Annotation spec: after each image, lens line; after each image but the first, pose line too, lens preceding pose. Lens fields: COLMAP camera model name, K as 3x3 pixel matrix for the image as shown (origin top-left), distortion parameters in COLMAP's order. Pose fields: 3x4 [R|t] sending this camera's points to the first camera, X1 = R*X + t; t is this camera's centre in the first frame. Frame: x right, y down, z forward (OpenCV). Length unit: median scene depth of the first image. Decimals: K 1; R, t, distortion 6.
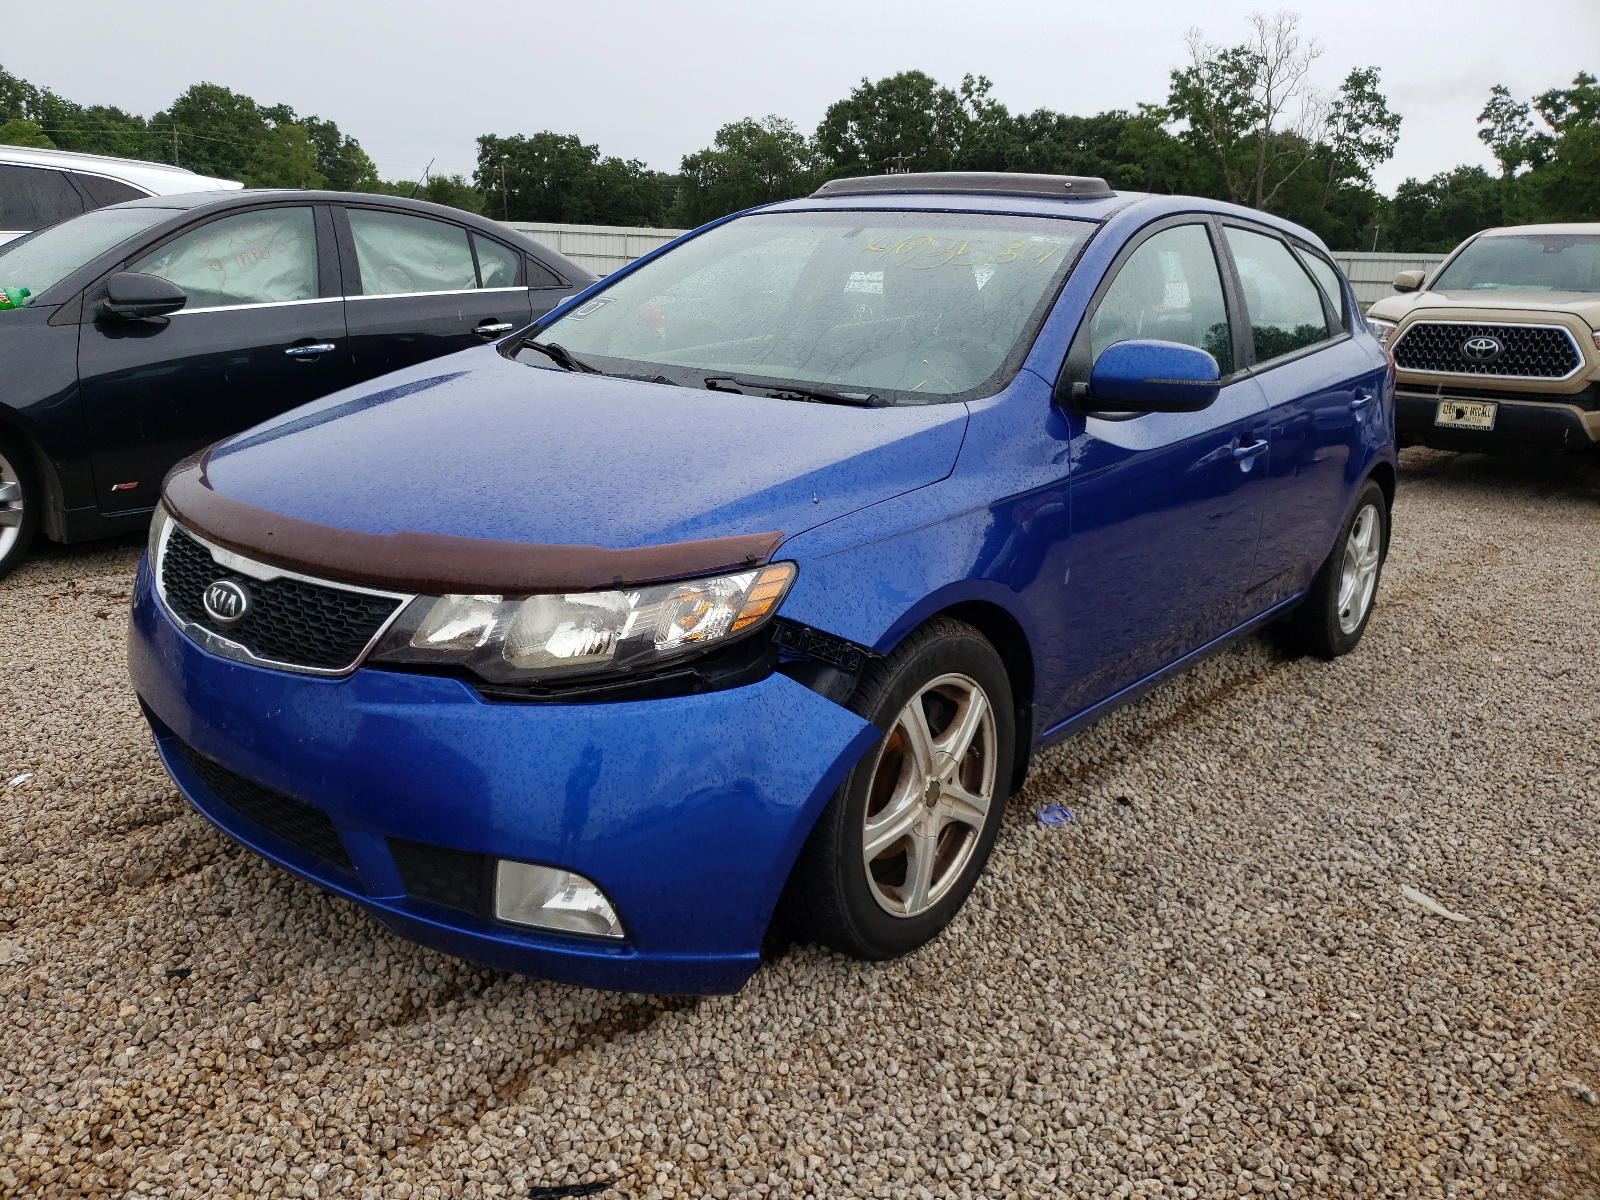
lens RADIAL K [[1303.8, 0, 805.4], [0, 1303.8, 594.7], [0, 0, 1]] dist [0.000812, 0.011899]
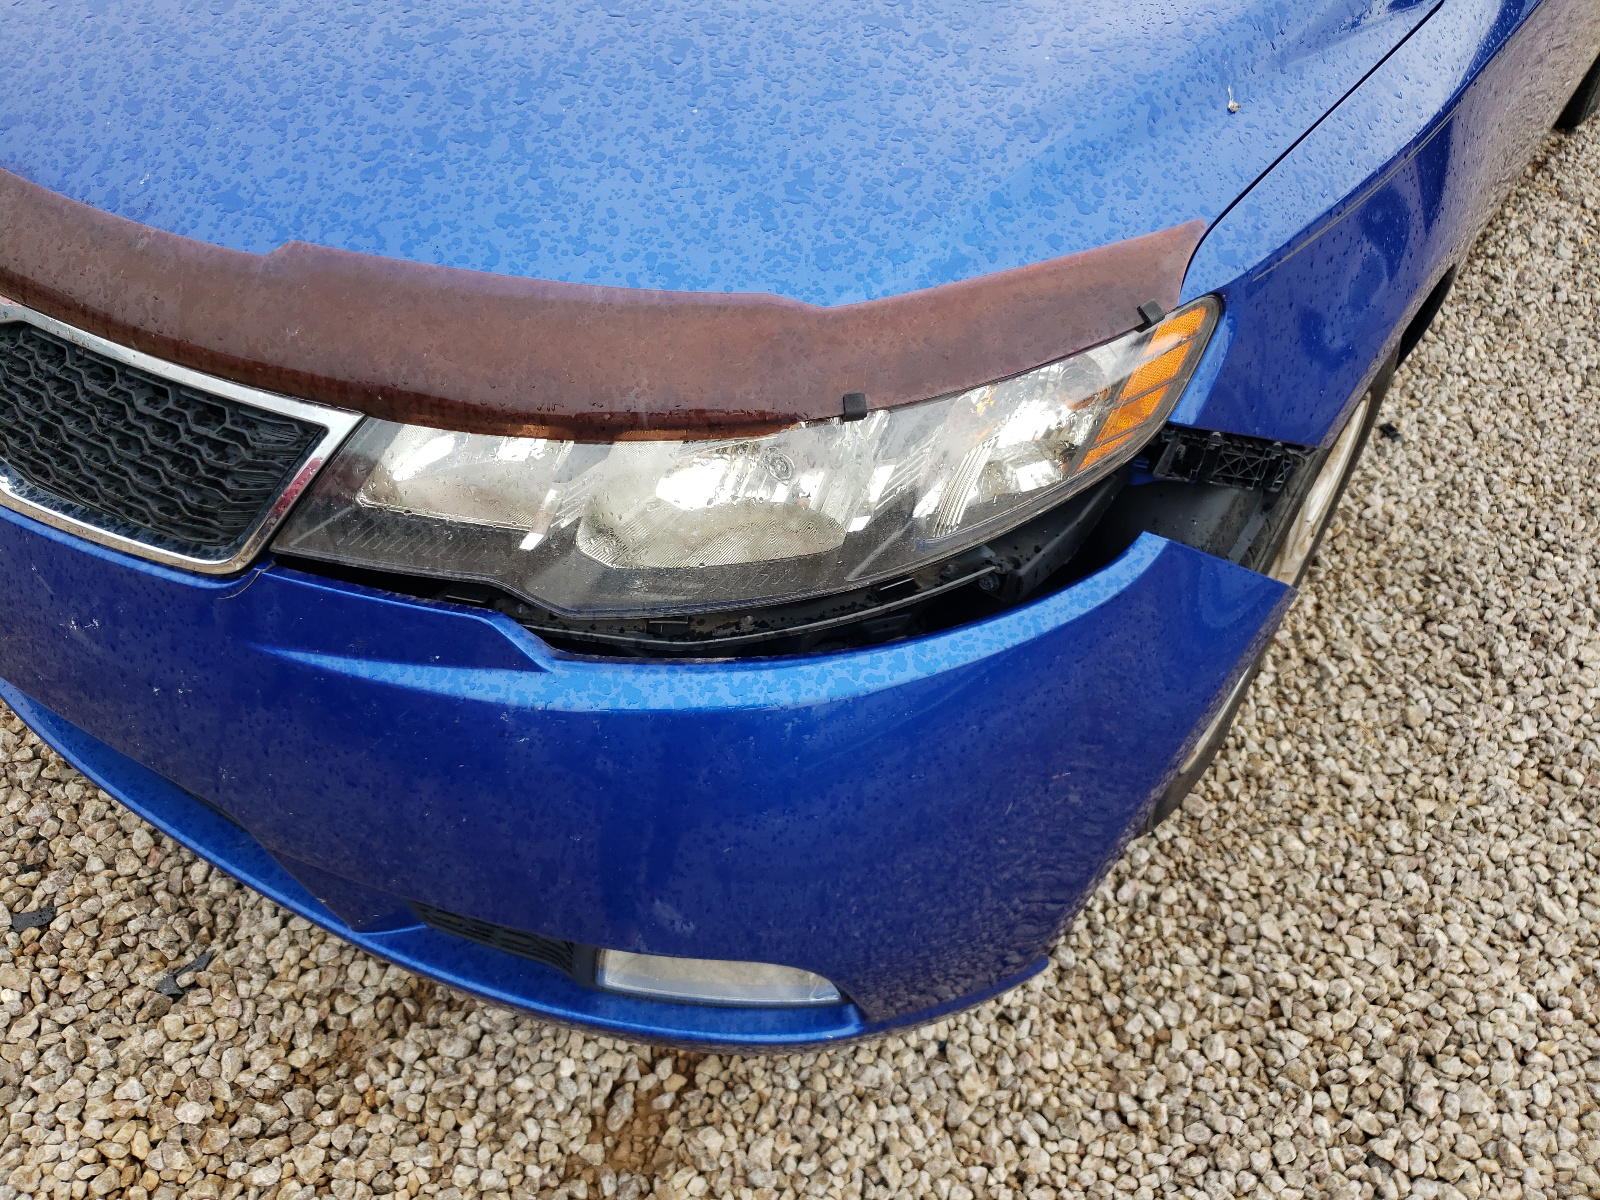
lens RADIAL K [[1303.8, 0, 805.4], [0, 1303.8, 594.7], [0, 0, 1]] dist [0.000812, 0.011899]
pose [[0.997752, -0.026219, 0.061677, -0.167704], [-0.006062, 0.881215, 0.472677, -0.136992], [-0.066744, -0.471988, 0.879075, 0.547144]]
